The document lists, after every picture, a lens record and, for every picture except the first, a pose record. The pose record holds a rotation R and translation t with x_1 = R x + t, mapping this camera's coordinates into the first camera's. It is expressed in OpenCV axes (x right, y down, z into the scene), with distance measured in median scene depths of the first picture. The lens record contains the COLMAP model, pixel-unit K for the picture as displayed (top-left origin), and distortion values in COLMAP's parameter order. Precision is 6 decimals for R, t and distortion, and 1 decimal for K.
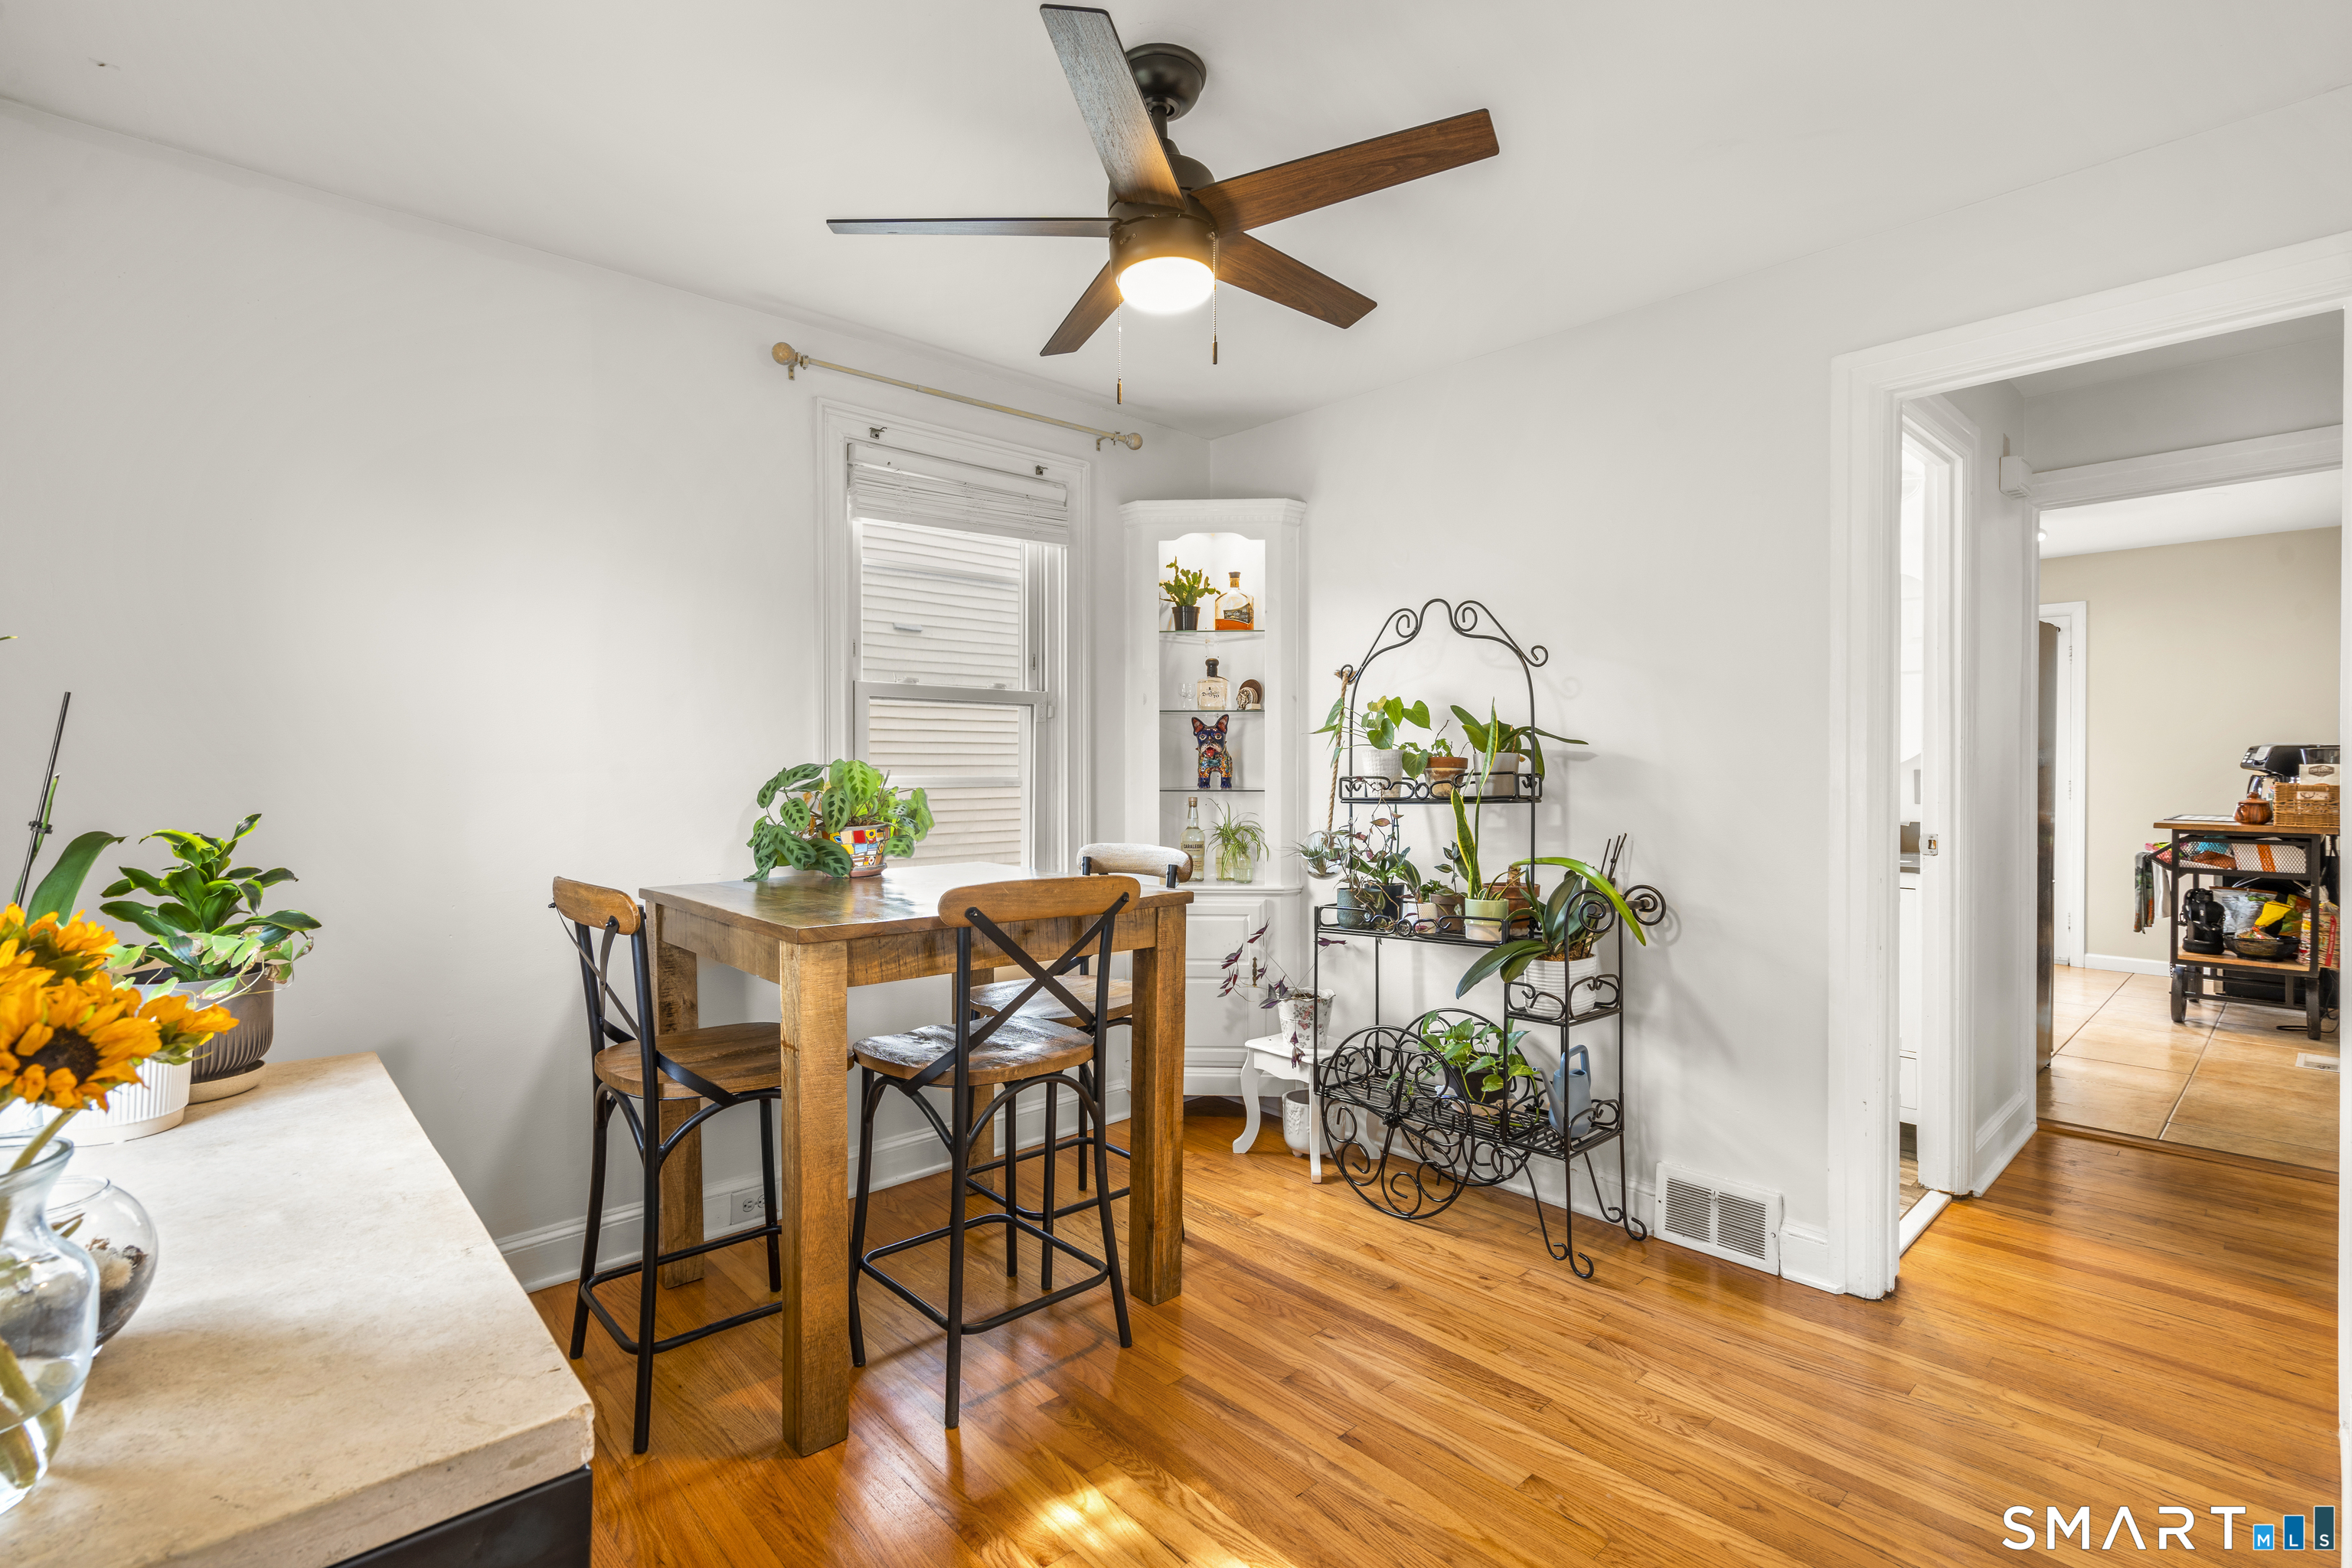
lens RADIAL K [[1056.8, 0, 1168.9], [0, 1056.8, 775.0], [0, 0, 1]] dist [-0.000364, 0.000101]
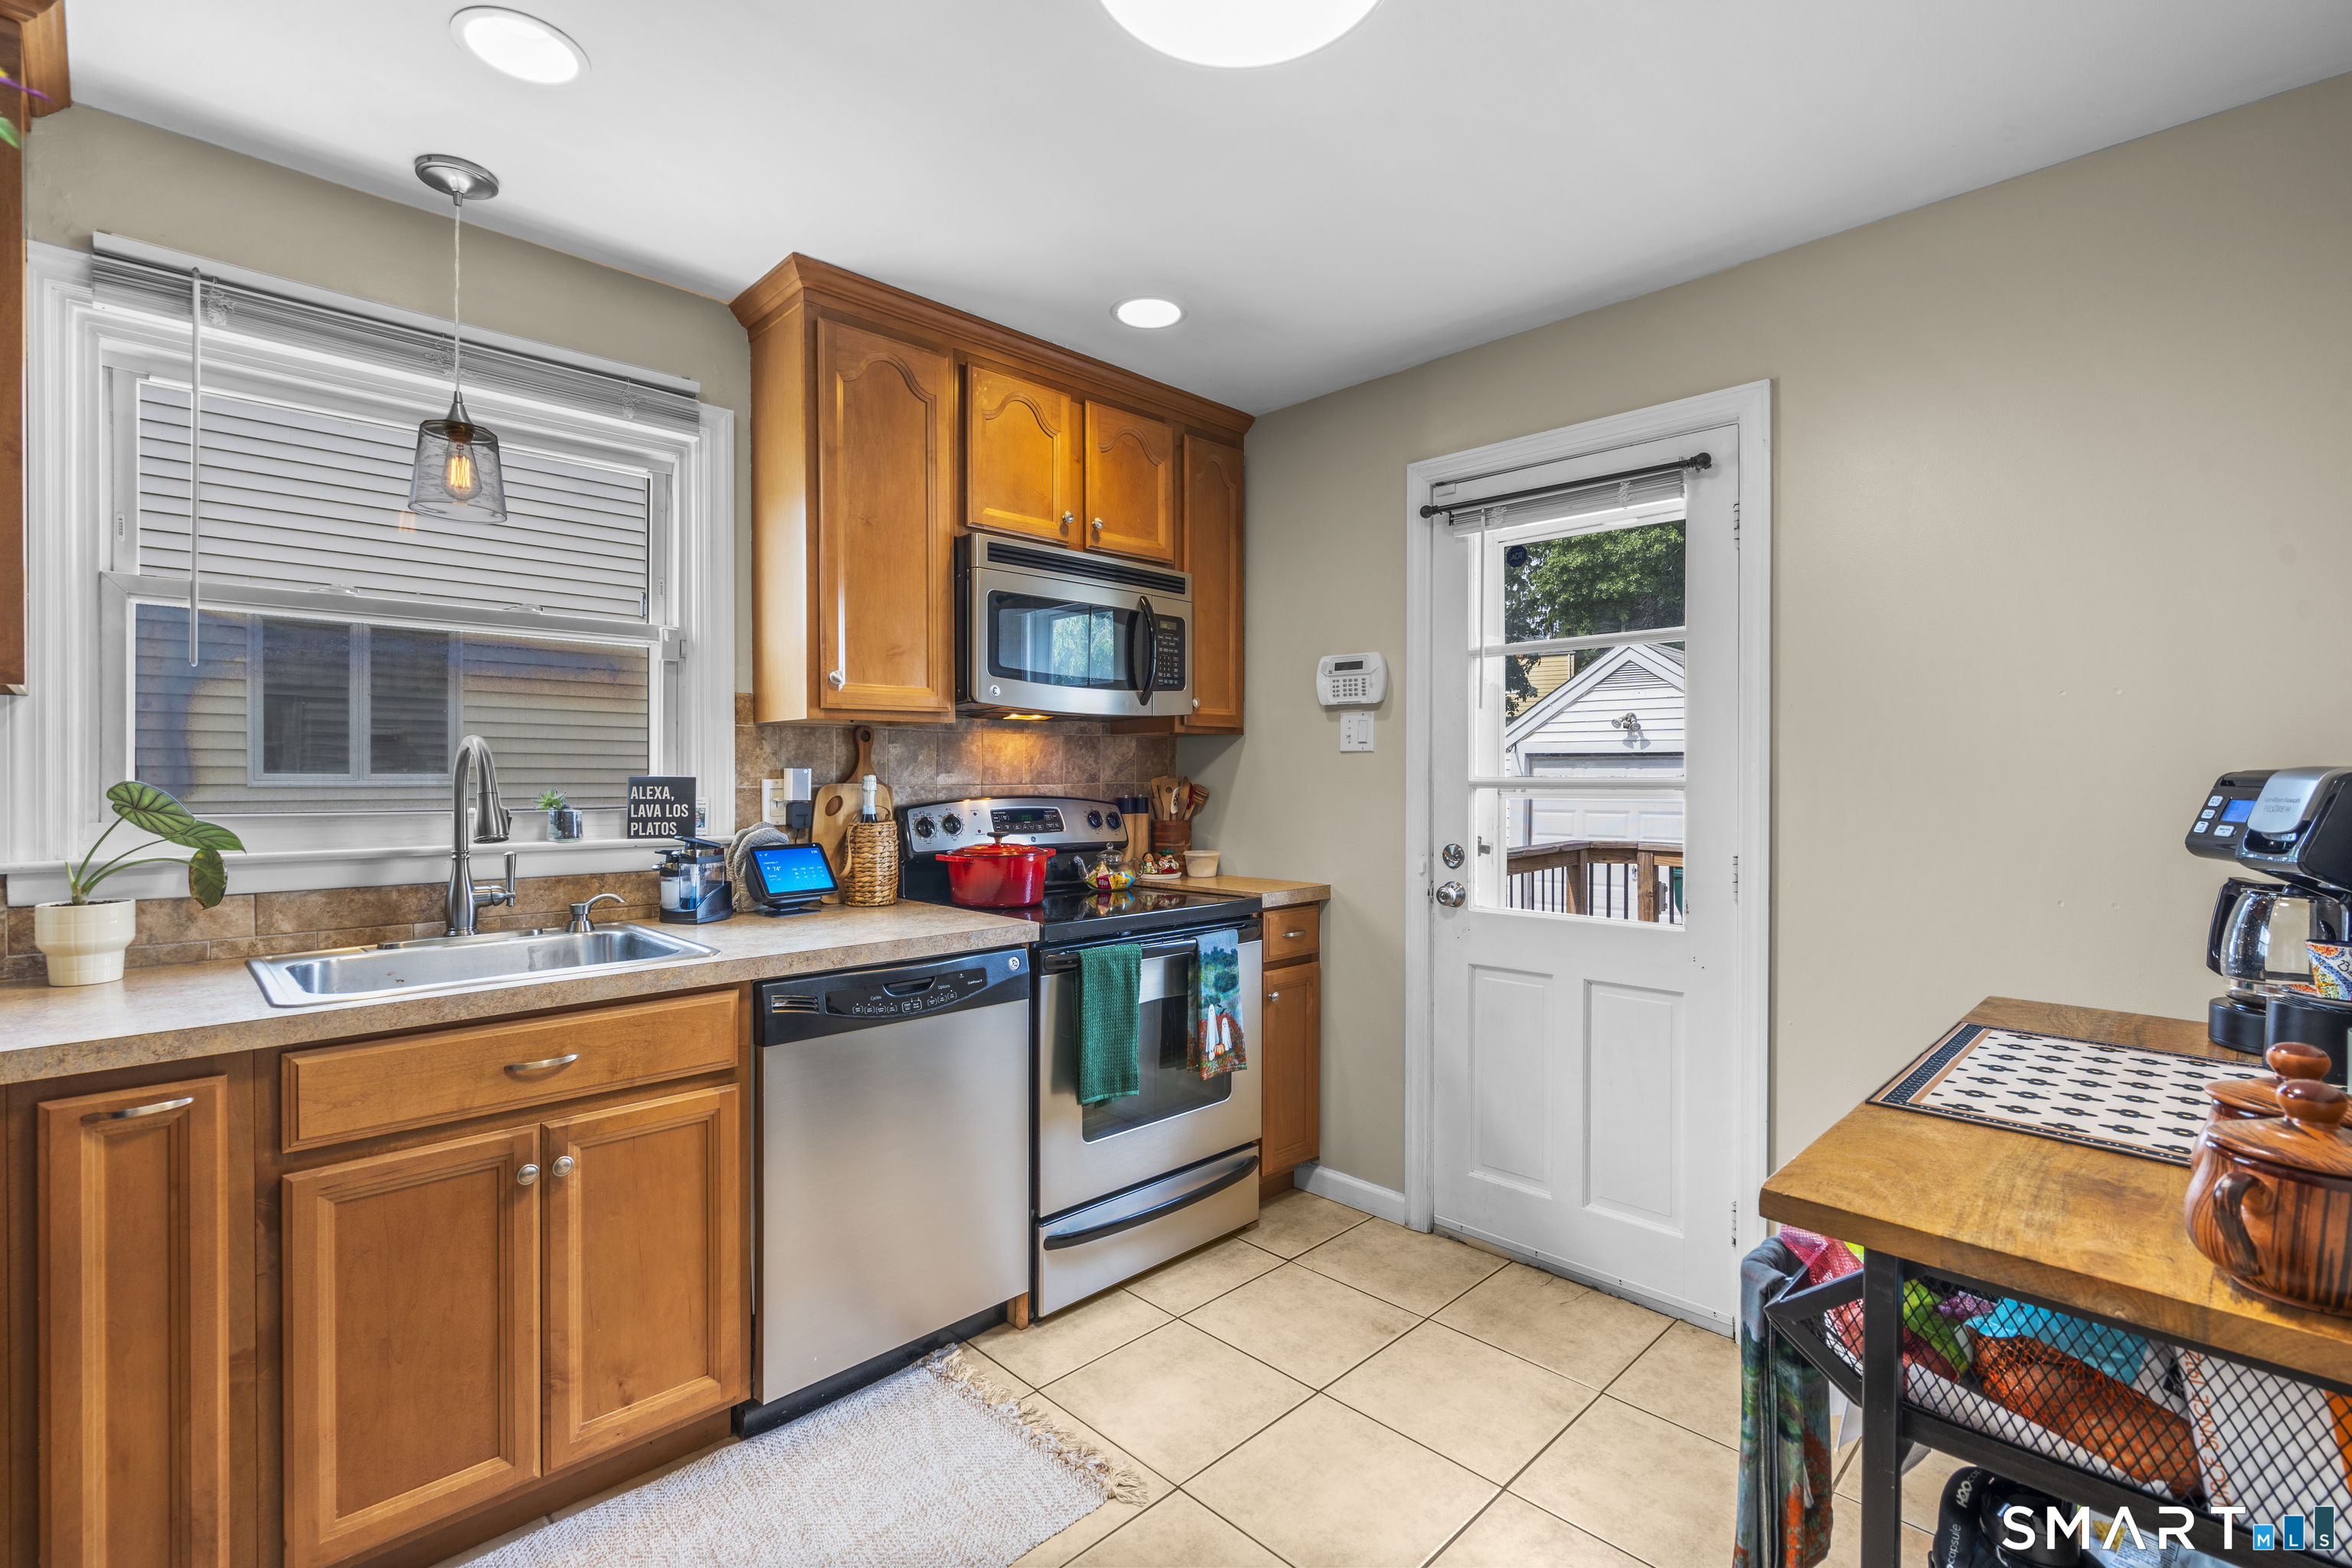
lens RADIAL K [[1056.8, 0, 1168.9], [0, 1056.8, 775.0], [0, 0, 1]] dist [-0.000364, 0.000101]
pose [[0.999092, 0.005212, 0.042281, 0.770513], [-0.004932, 0.999965, -0.006729, -0.023910], [-0.042314, 0.006515, 0.999083, 0.768766]]
